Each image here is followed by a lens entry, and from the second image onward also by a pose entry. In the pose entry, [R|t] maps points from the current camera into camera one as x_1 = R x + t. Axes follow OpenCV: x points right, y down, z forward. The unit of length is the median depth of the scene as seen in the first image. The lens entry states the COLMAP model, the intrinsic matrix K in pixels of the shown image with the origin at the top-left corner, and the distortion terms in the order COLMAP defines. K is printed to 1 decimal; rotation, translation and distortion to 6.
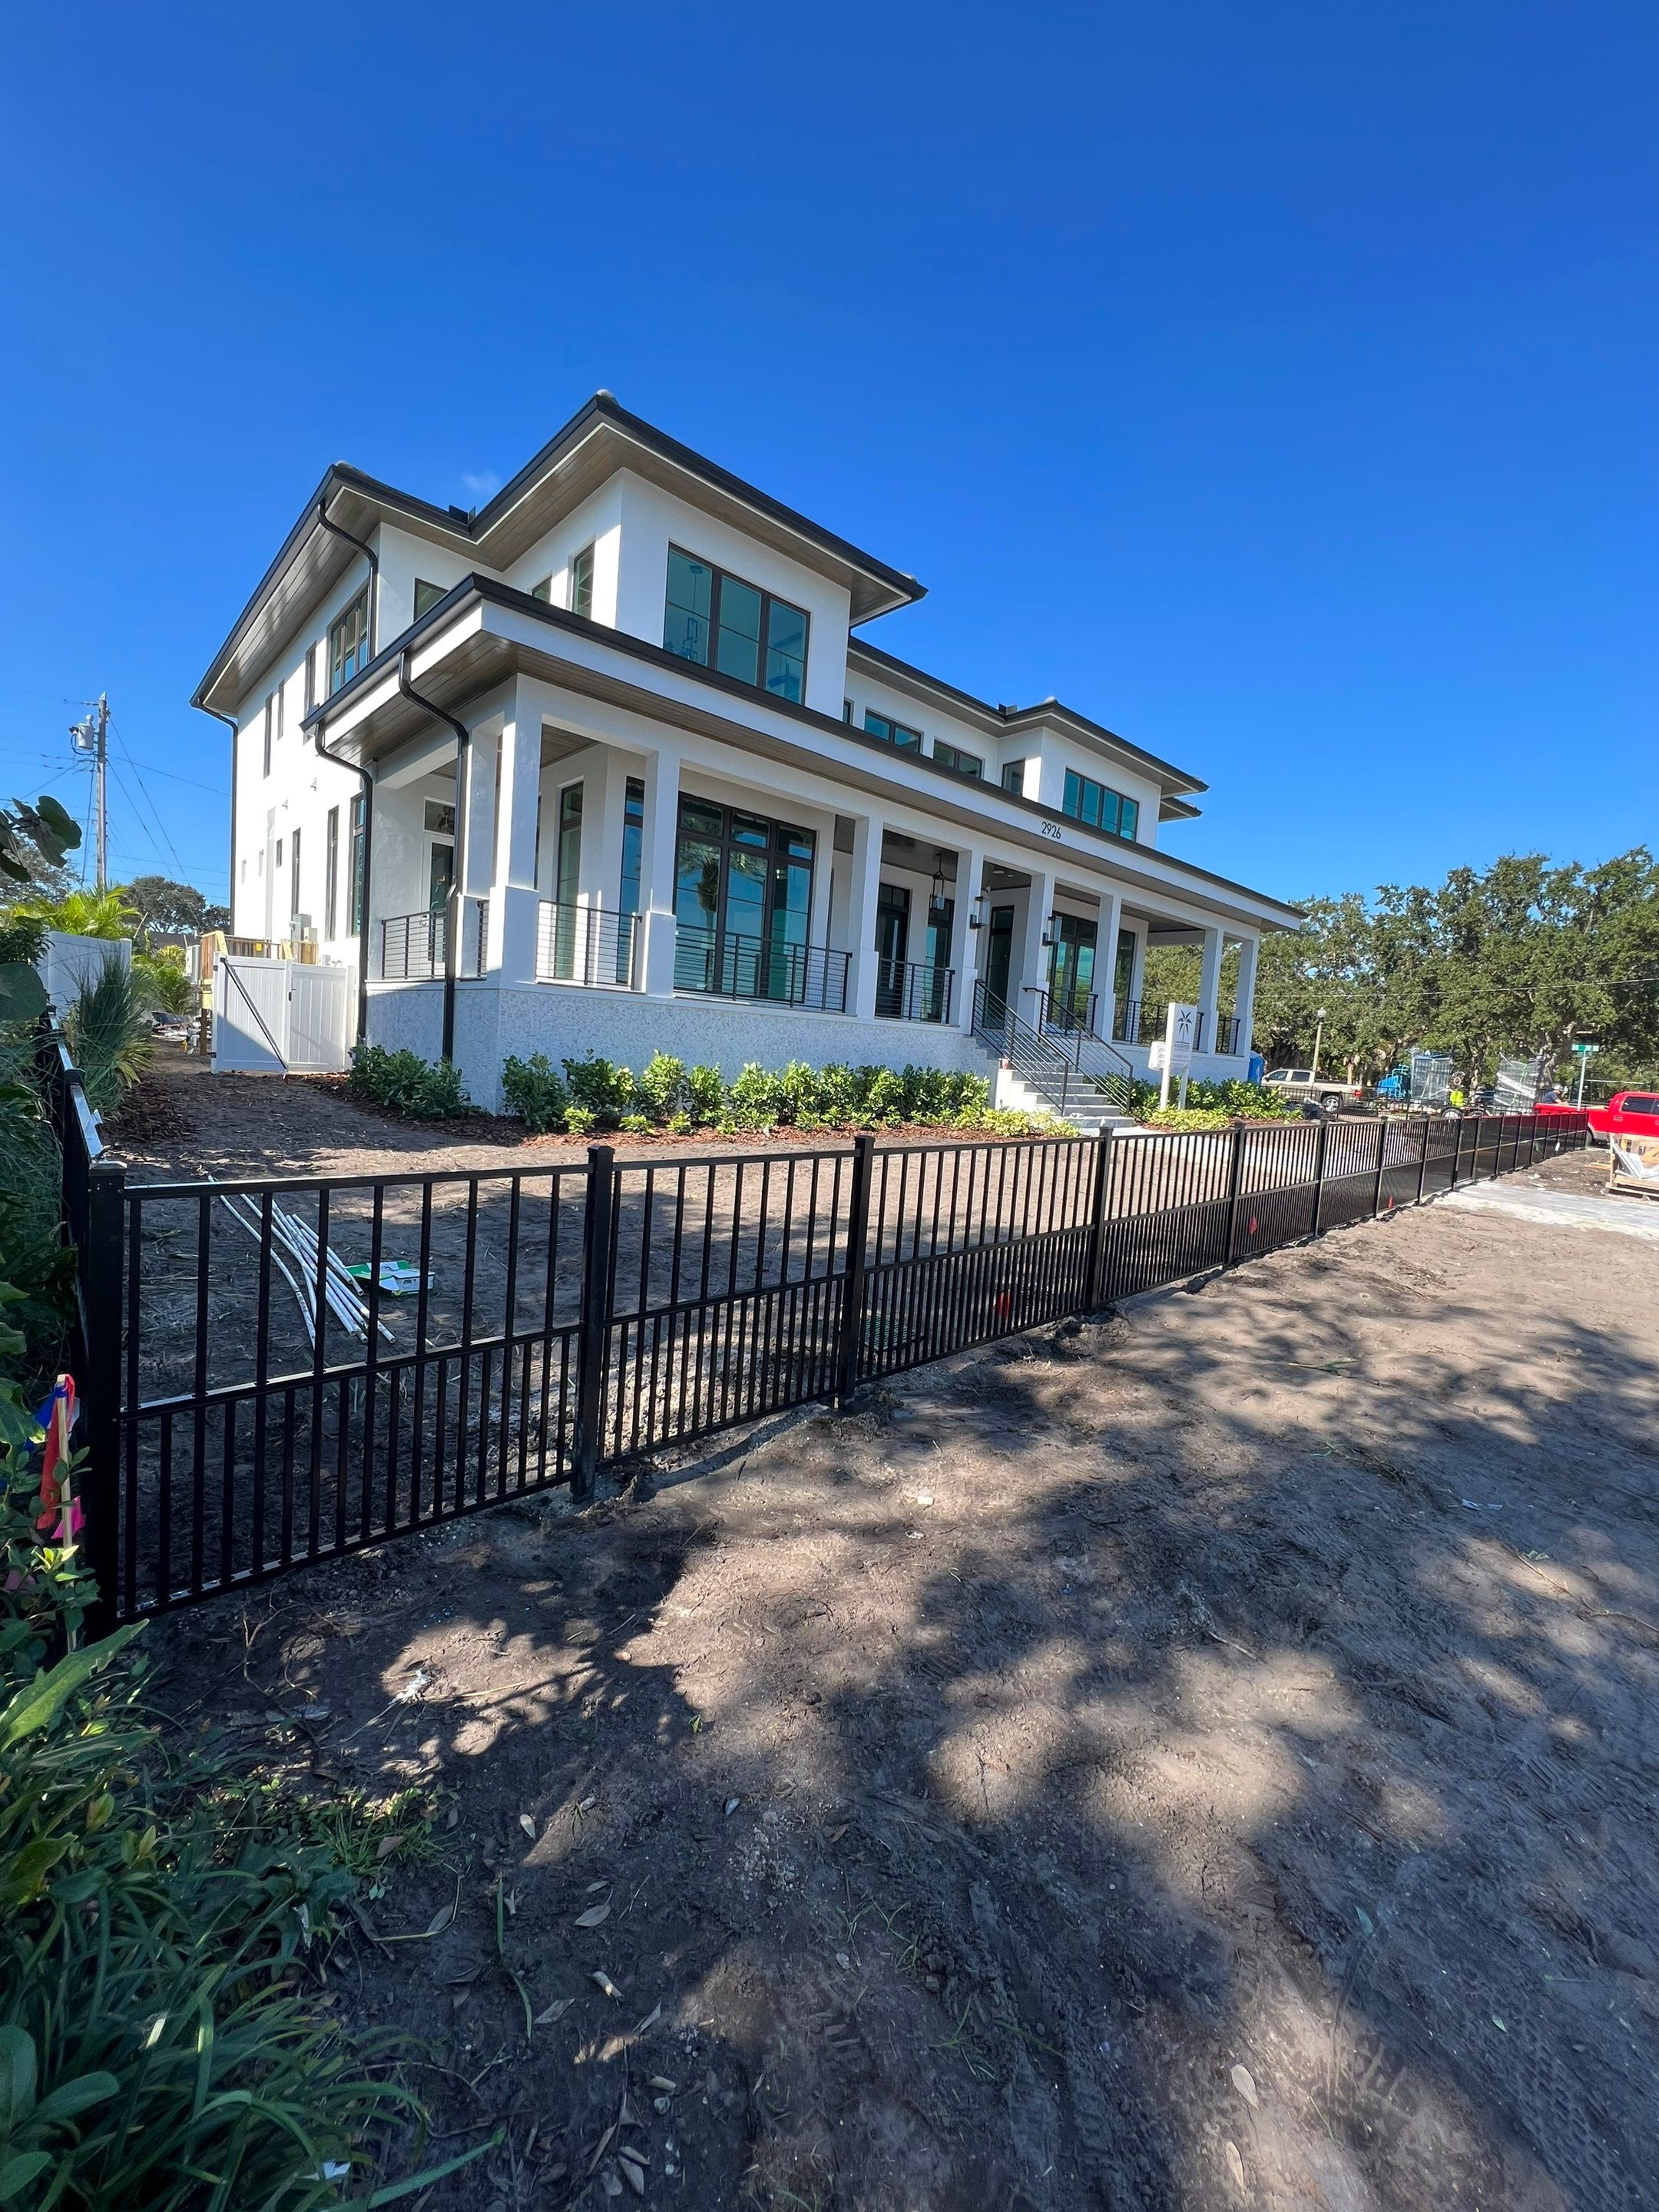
lens RADIAL K [[879.8, 0, 837.9], [0, 879.8, 1109.5], [0, 0, 1]] dist [-0.001426, -0.001149]
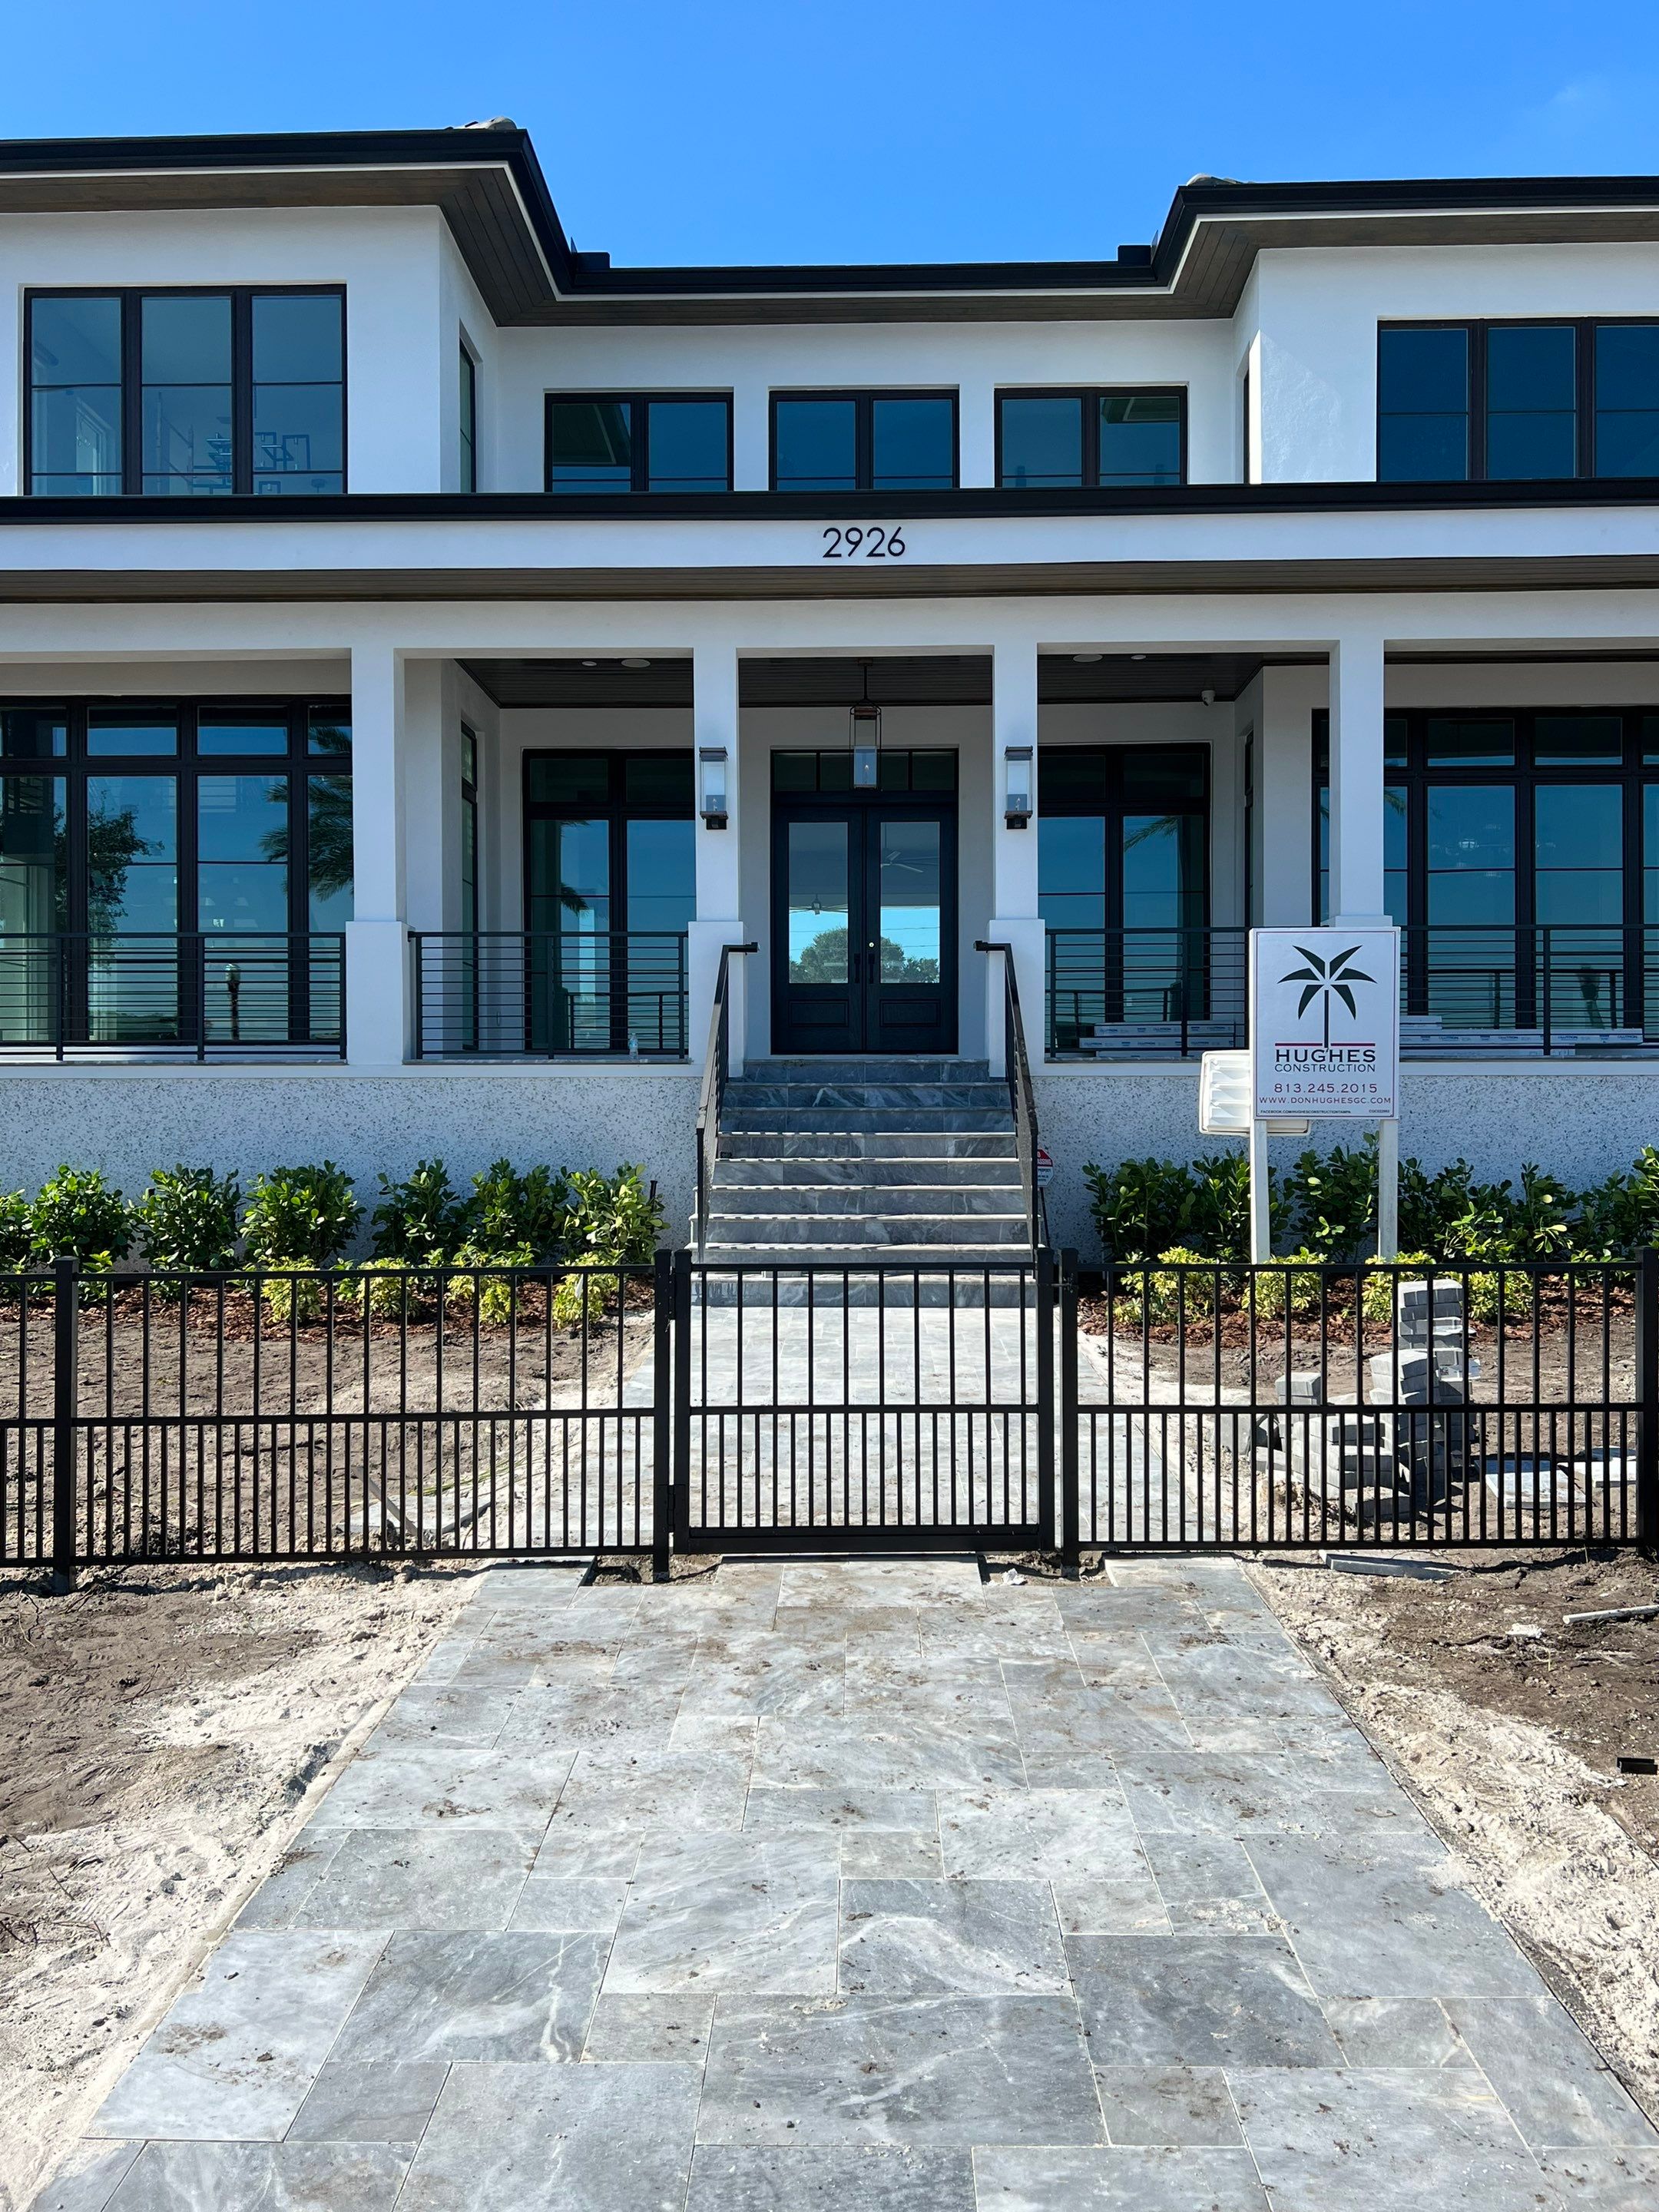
lens RADIAL K [[1284.9, 0, 829.5], [0, 1284.9, 1106.0], [0, 0, 1]] dist [0.036295, -0.029759]
pose [[0.721284, -0.077319, -0.688311, 0.437681], [0.002631, 0.994049, -0.108906, -0.007621], [0.692635, 0.076742, 0.717194, 0.468277]]
